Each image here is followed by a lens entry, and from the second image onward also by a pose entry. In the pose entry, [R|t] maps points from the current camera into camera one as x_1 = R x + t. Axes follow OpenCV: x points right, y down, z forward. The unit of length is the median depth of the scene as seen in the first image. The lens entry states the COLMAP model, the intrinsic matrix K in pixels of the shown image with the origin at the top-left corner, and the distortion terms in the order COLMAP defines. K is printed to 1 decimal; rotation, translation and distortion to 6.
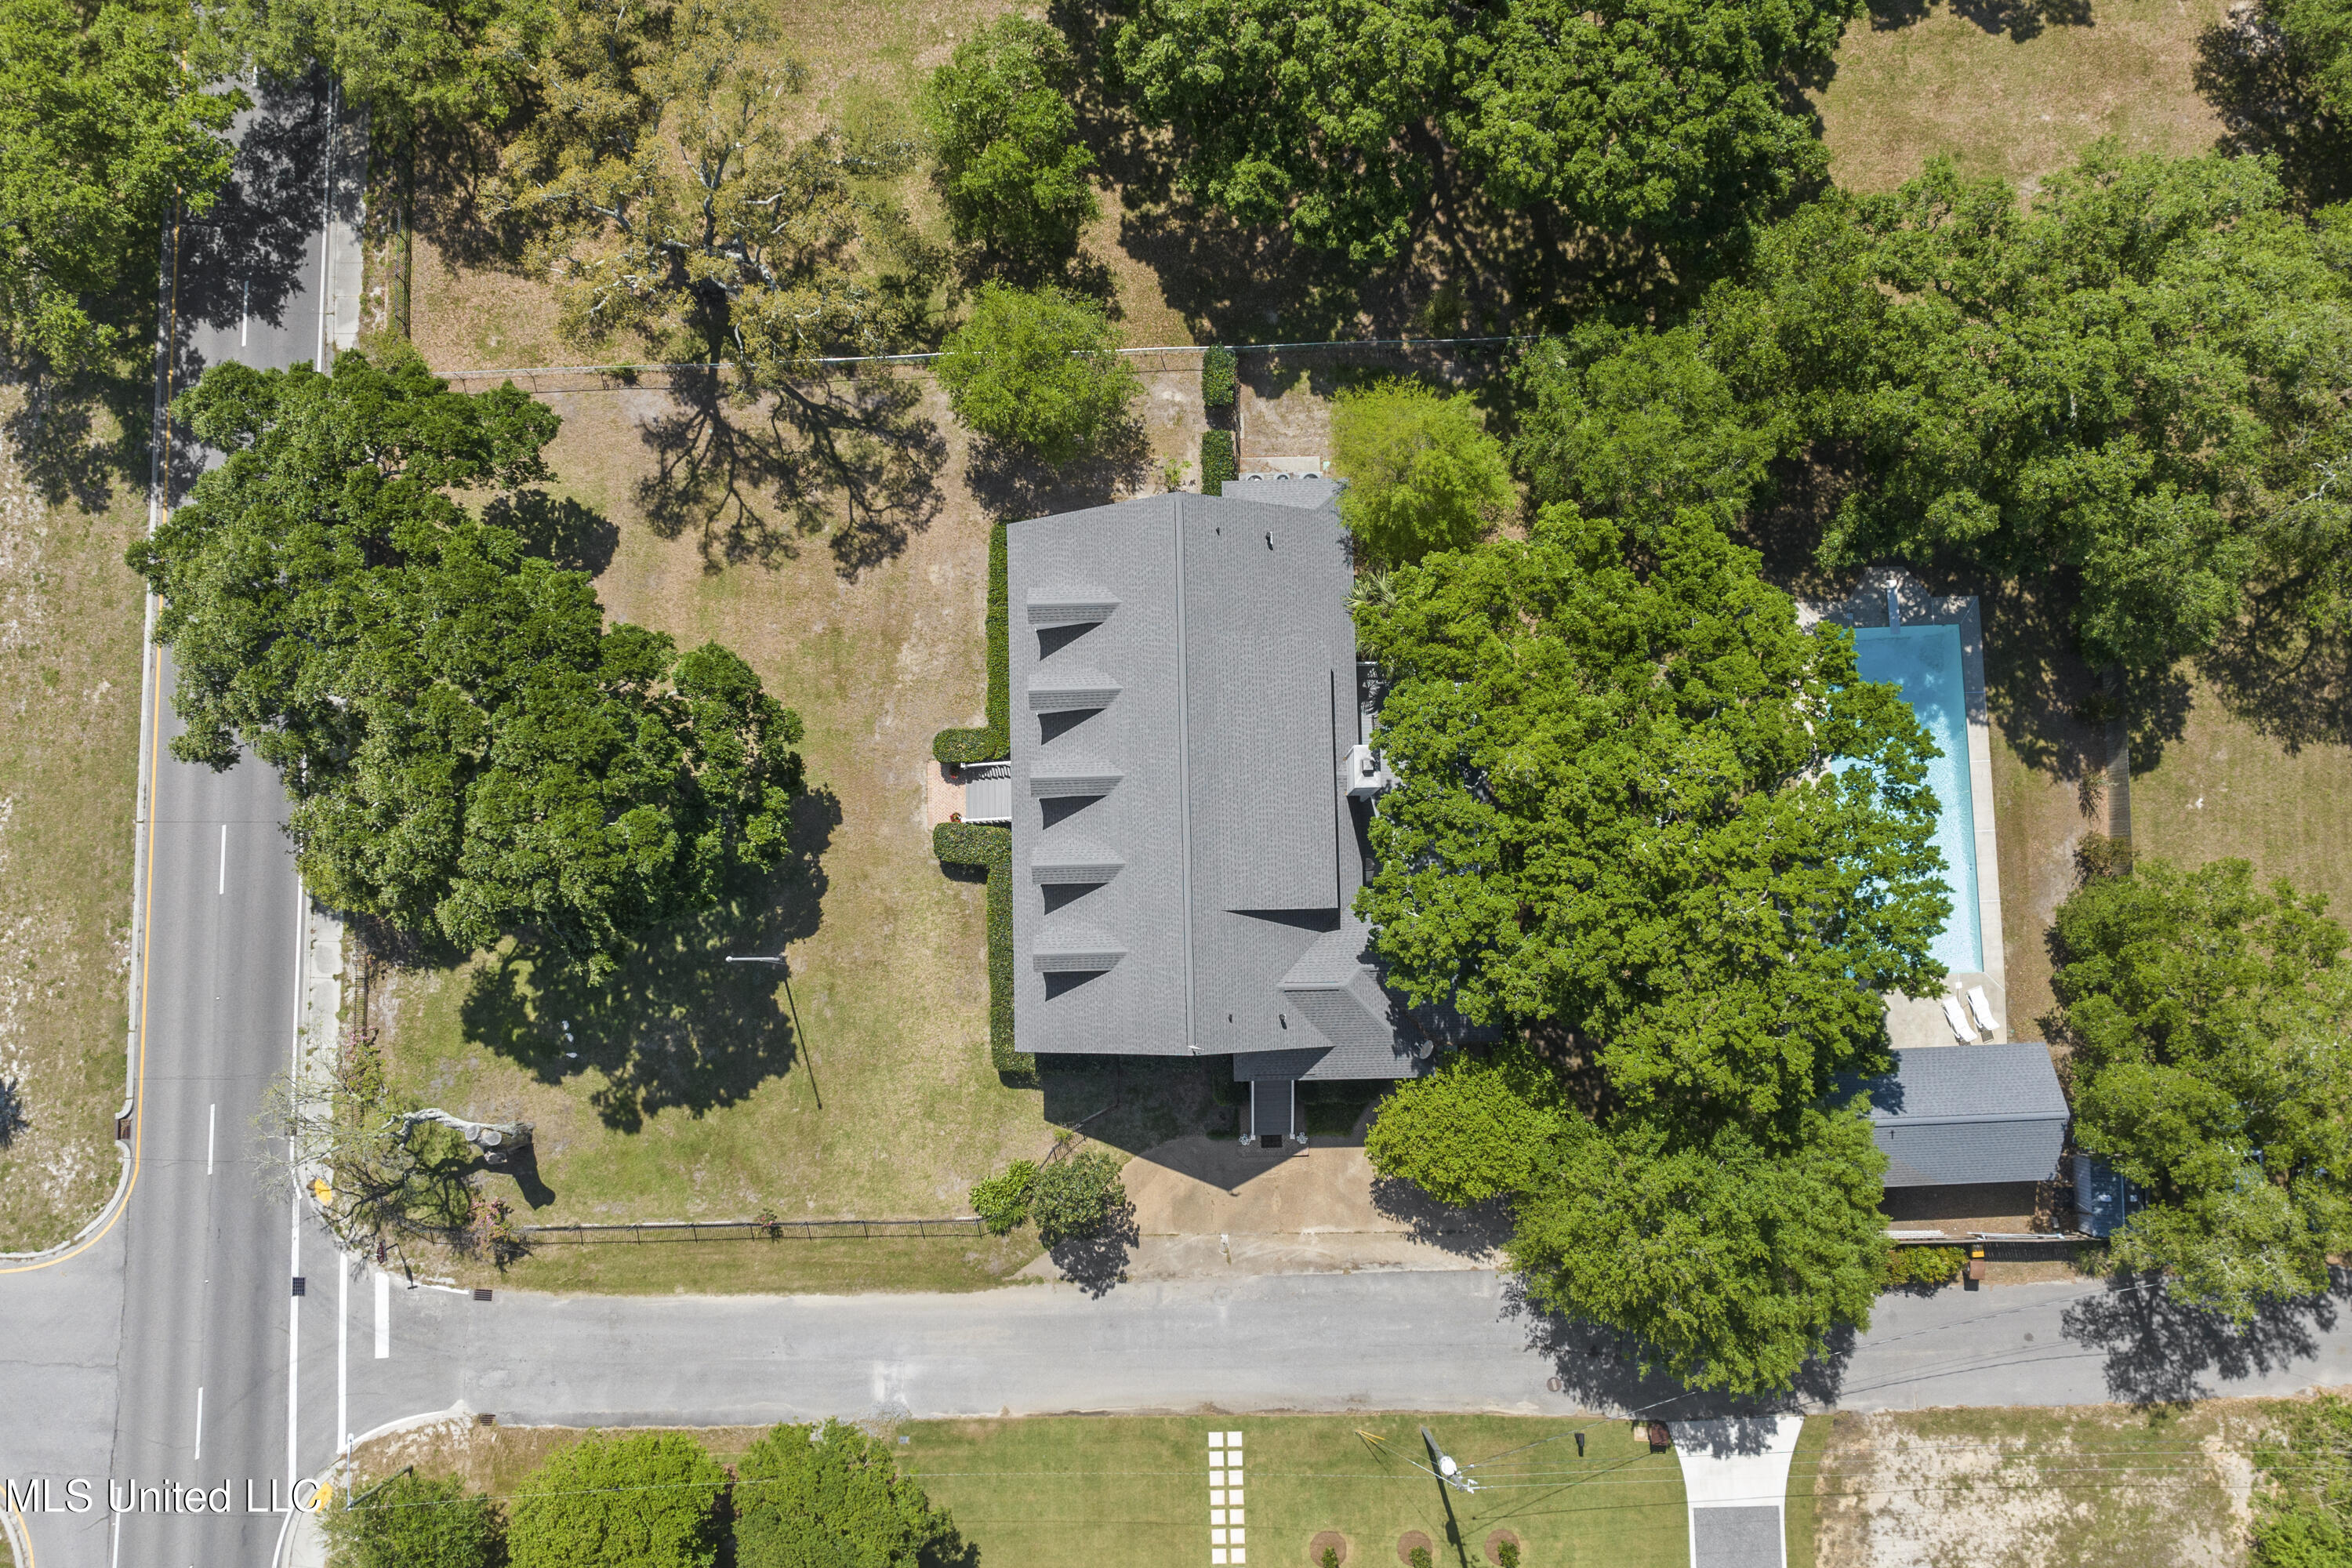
lens RADIAL K [[1872.5, 0, 1176.0], [0, 1872.5, 784.0], [0, 0, 1]] dist [-0.012521, -0.004608]
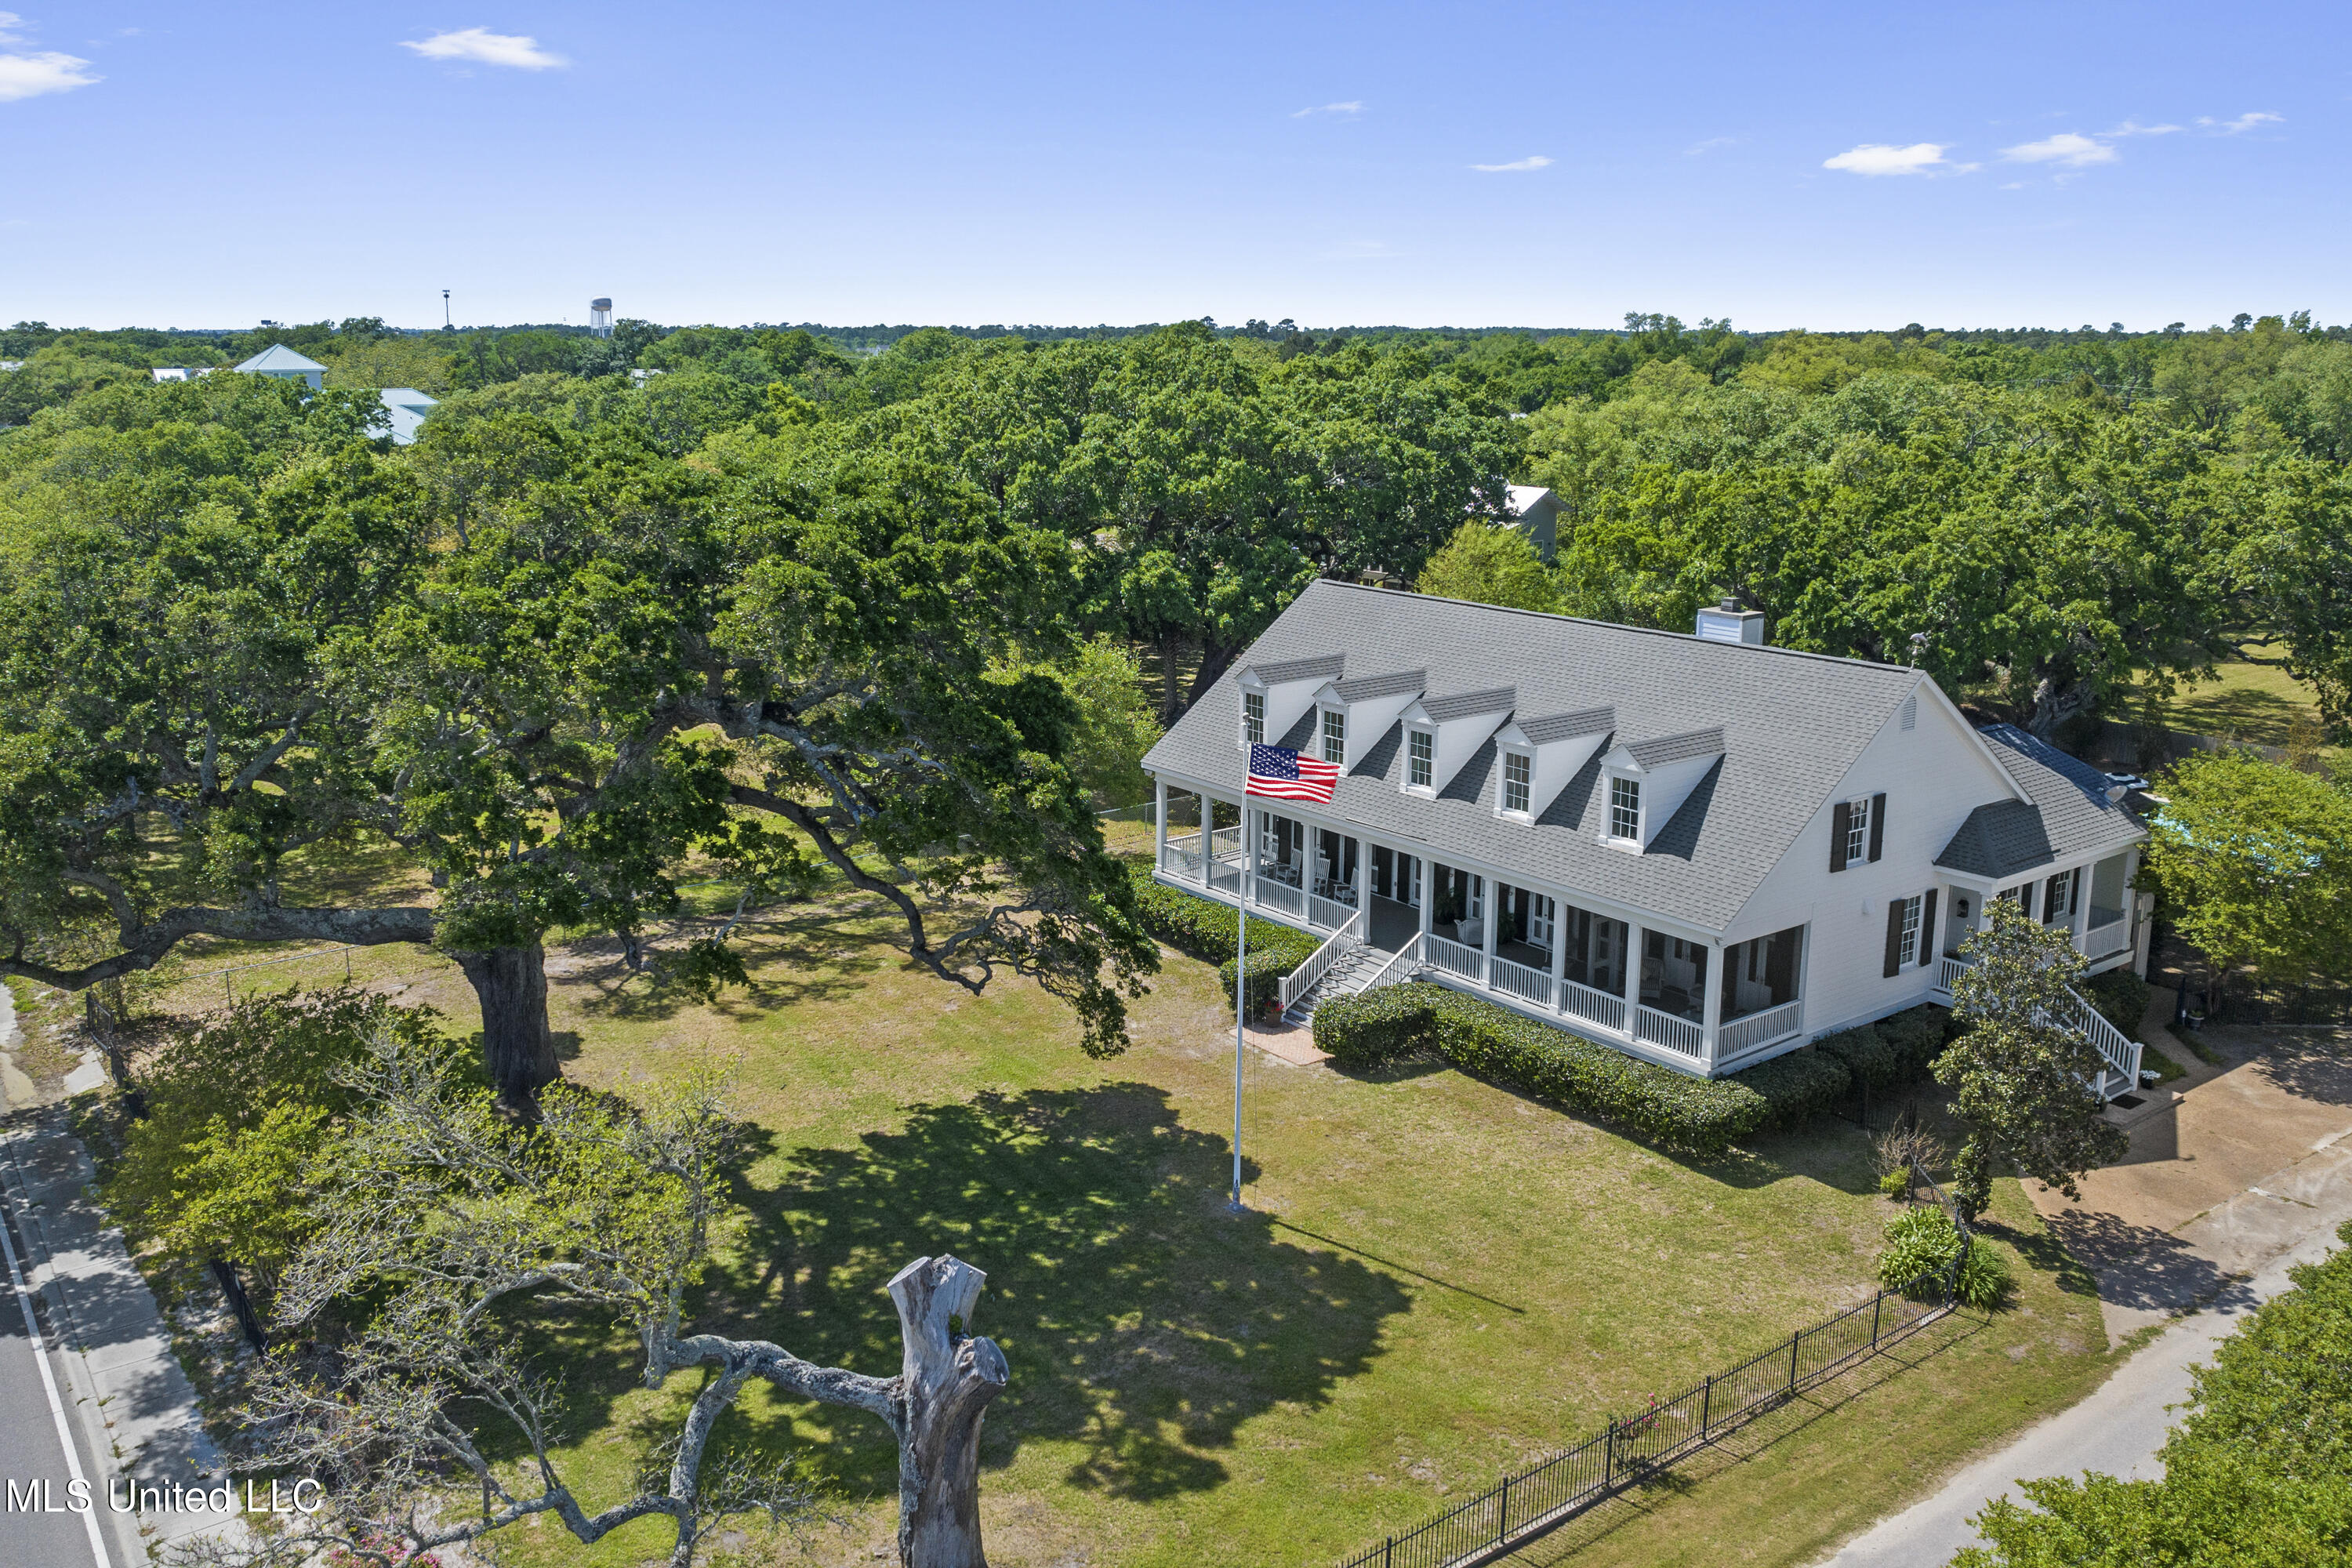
lens RADIAL K [[1872.5, 0, 1176.0], [0, 1872.5, 784.0], [0, 0, 1]] dist [-0.012521, -0.004608]
pose [[0.812856, -0.131592, 0.567406, -0.471999], [0.577420, 0.309990, -0.755310, 0.405315], [-0.076497, 0.941589, 0.327961, 0.715321]]
